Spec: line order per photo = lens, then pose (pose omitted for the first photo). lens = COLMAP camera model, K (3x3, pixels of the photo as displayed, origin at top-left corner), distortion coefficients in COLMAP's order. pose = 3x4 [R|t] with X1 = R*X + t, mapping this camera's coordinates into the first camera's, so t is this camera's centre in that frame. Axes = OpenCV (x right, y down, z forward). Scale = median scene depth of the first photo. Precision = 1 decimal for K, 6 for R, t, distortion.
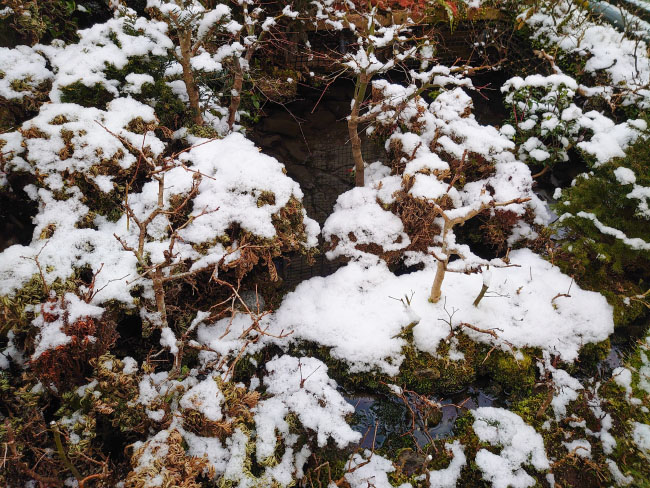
lens RADIAL K [[519.8, 0, 324.9], [0, 519.8, 244.4], [0, 0, 1]] dist [-0.008621, -0.009890]
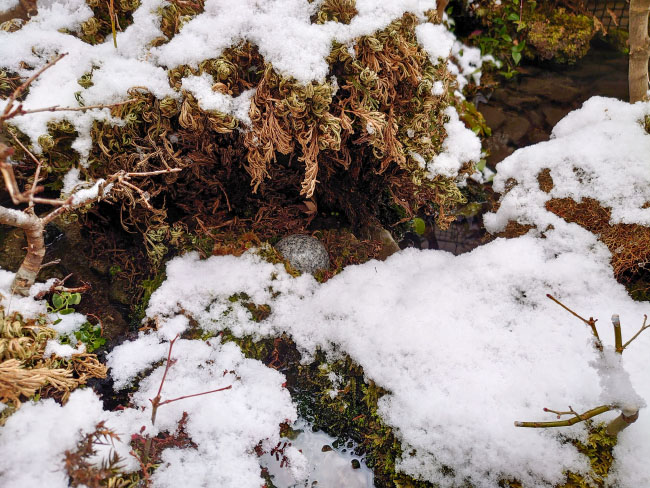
lens RADIAL K [[519.8, 0, 324.4], [0, 519.8, 245.0], [0, 0, 1]] dist [-0.008621, -0.009890]
pose [[0.804457, 0.252450, -0.537696, 0.151020], [-0.310546, 0.950380, -0.018407, 0.102061], [0.506369, 0.181787, 0.842938, 0.558010]]
